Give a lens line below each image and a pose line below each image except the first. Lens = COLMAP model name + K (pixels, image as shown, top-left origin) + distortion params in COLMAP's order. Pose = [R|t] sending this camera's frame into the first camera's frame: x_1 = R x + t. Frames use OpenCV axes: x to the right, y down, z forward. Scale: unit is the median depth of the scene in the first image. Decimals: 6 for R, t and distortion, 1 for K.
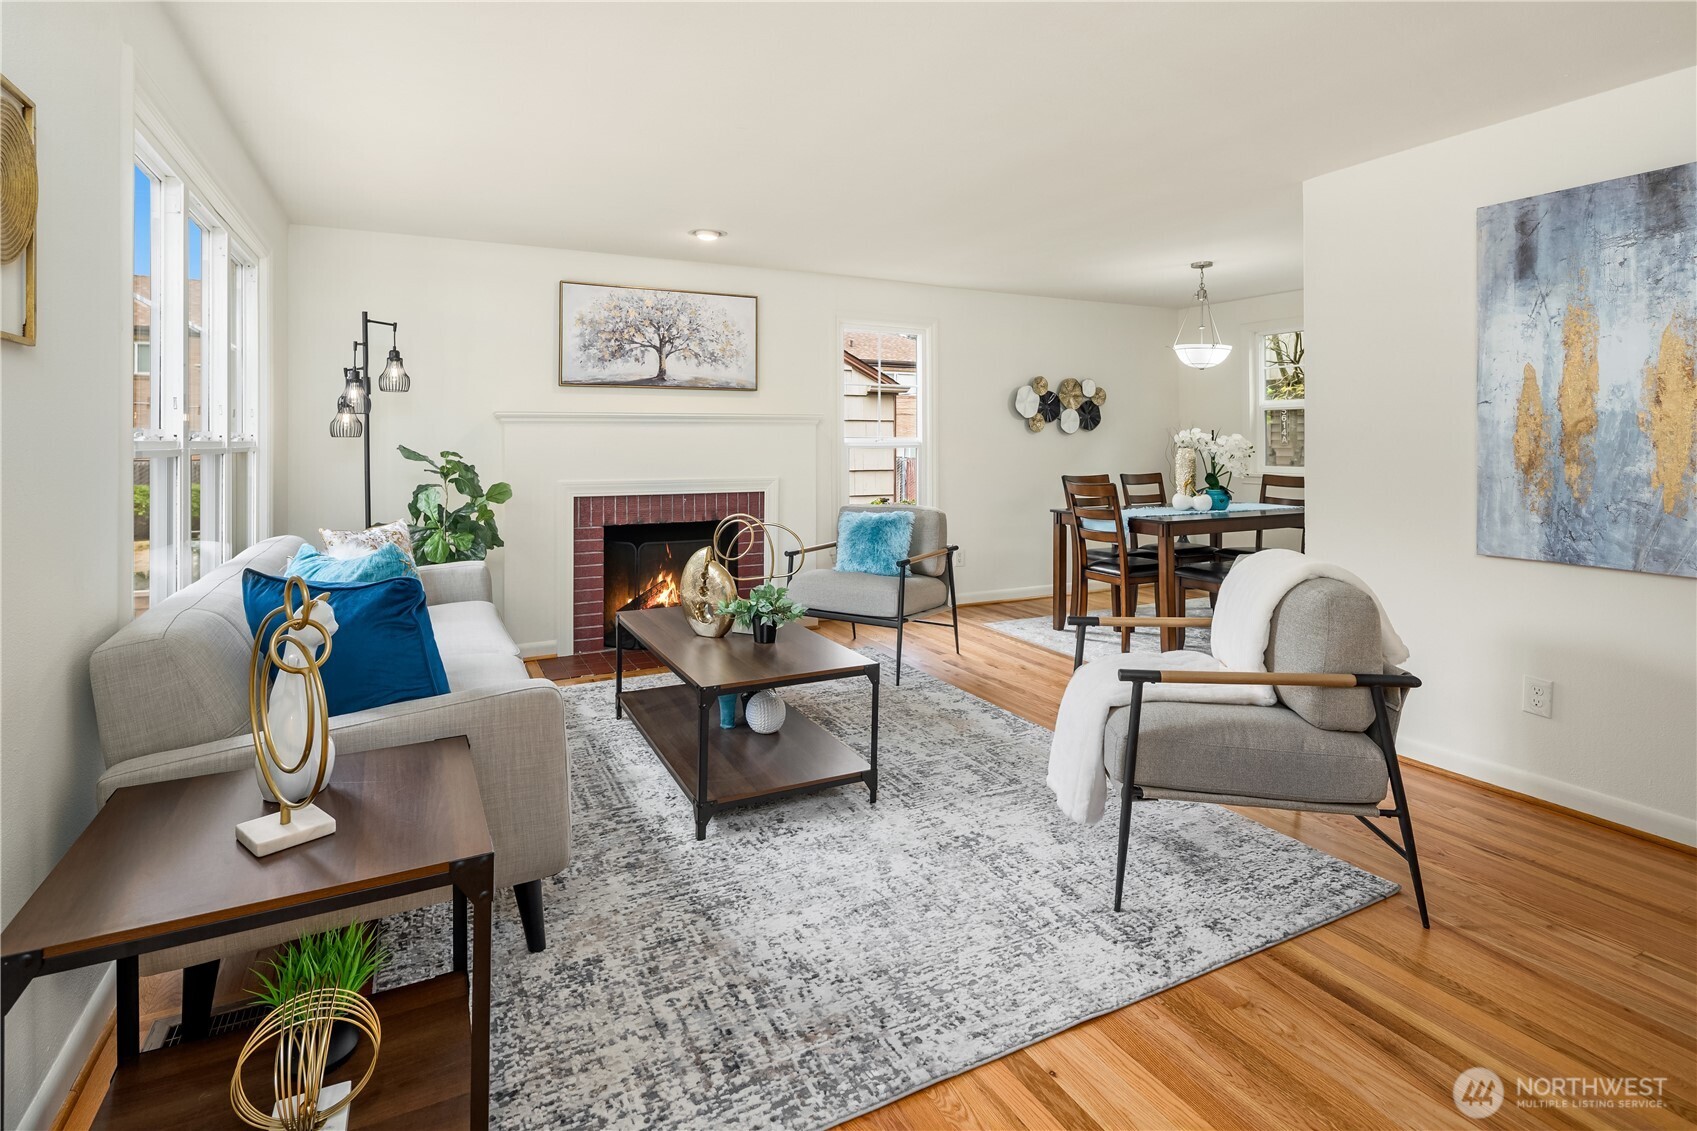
lens RADIAL K [[821.5, 0, 847.7], [0, 821.5, 619.3], [0, 0, 1]] dist [-0.001166, -0.000246]
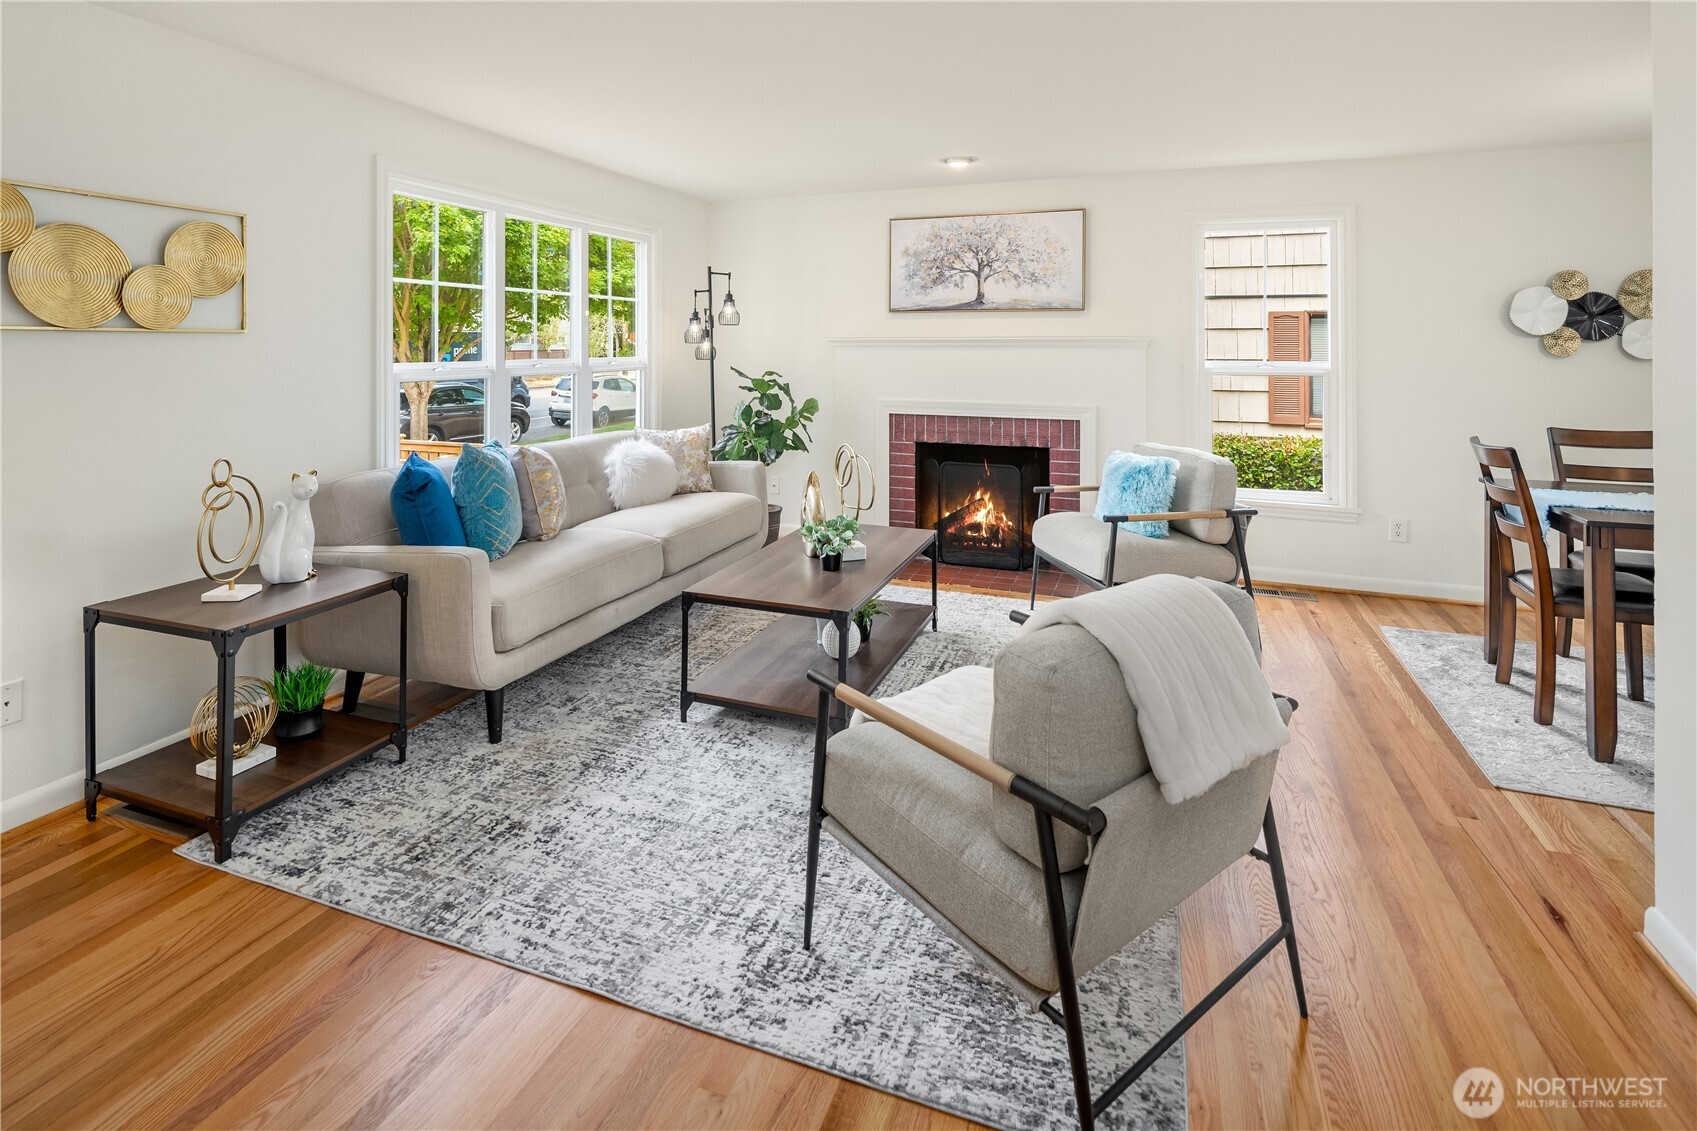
lens RADIAL K [[834.1, 0, 839.3], [0, 834.1, 520.6], [0, 0, 1]] dist [0.001638, 0.000129]
pose [[0.668668, 0.158378, -0.726498, 0.457935], [-0.159489, 0.984861, 0.067908, -0.073749], [0.726255, 0.070461, 0.683805, 0.200889]]
